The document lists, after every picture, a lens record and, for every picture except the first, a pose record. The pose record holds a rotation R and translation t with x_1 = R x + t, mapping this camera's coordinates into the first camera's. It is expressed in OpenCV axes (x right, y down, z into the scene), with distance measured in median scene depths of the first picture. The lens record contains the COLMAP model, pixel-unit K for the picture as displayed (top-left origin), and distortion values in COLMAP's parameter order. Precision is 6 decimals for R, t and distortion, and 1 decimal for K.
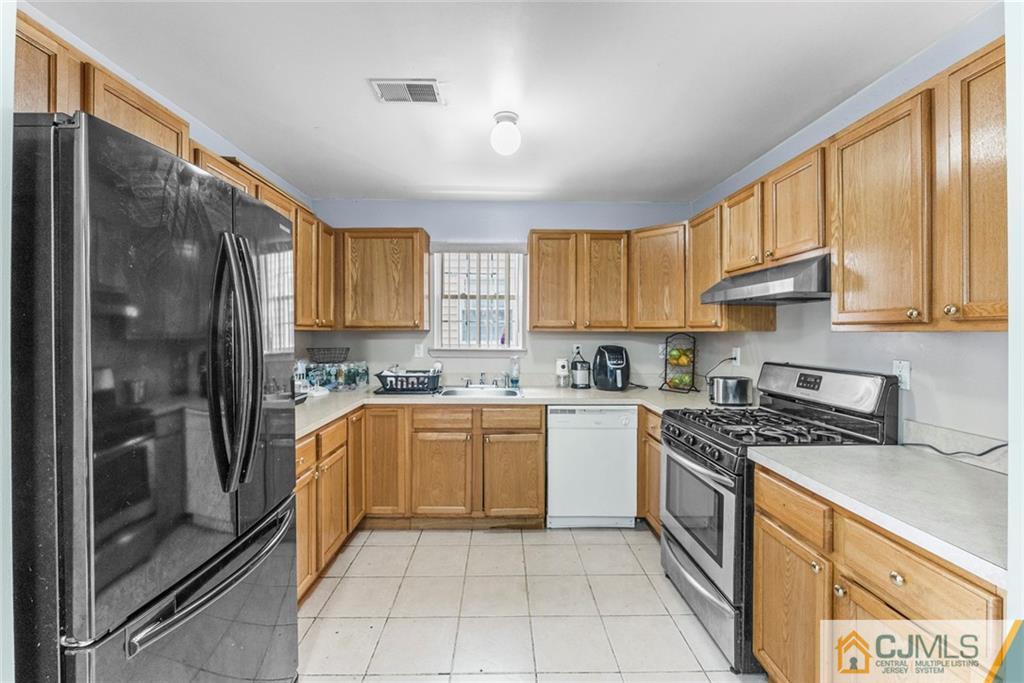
lens RADIAL K [[417.2, 0, 504.9], [0, 417.2, 335.0], [0, 0, 1]] dist [0.001399, 0.000228]
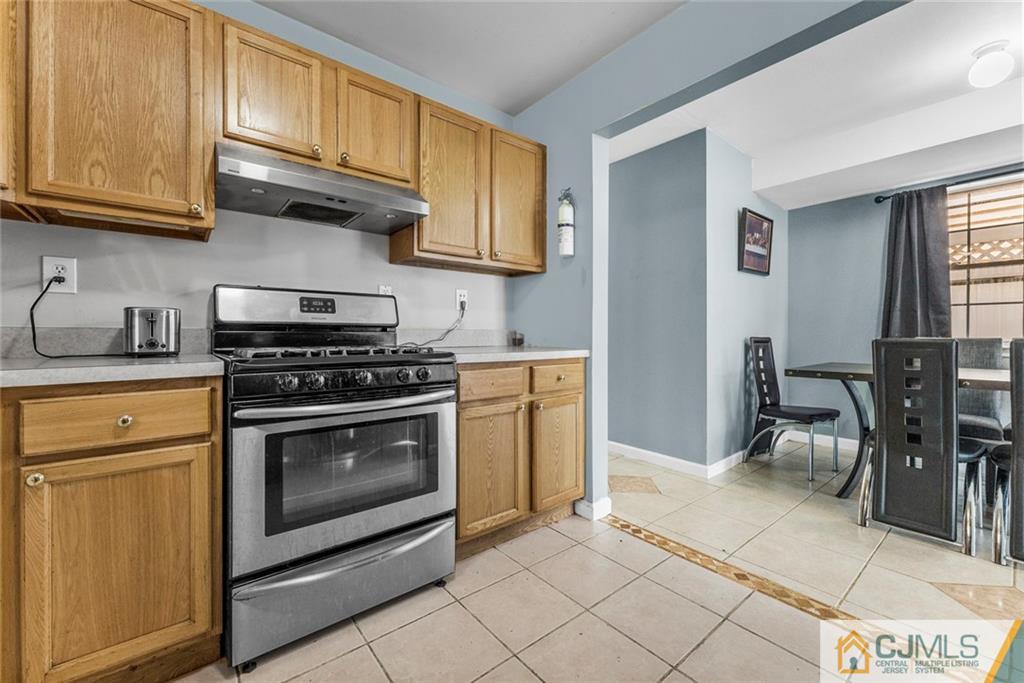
lens RADIAL K [[417.2, 0, 502.9], [0, 417.2, 336.1], [0, 0, 1]] dist [0.001399, 0.000228]
pose [[-0.603658, -0.008779, 0.797195, -0.290918], [0.001924, 0.999920, 0.012468, 0.190790], [-0.797241, 0.009061, -0.603593, 1.392907]]
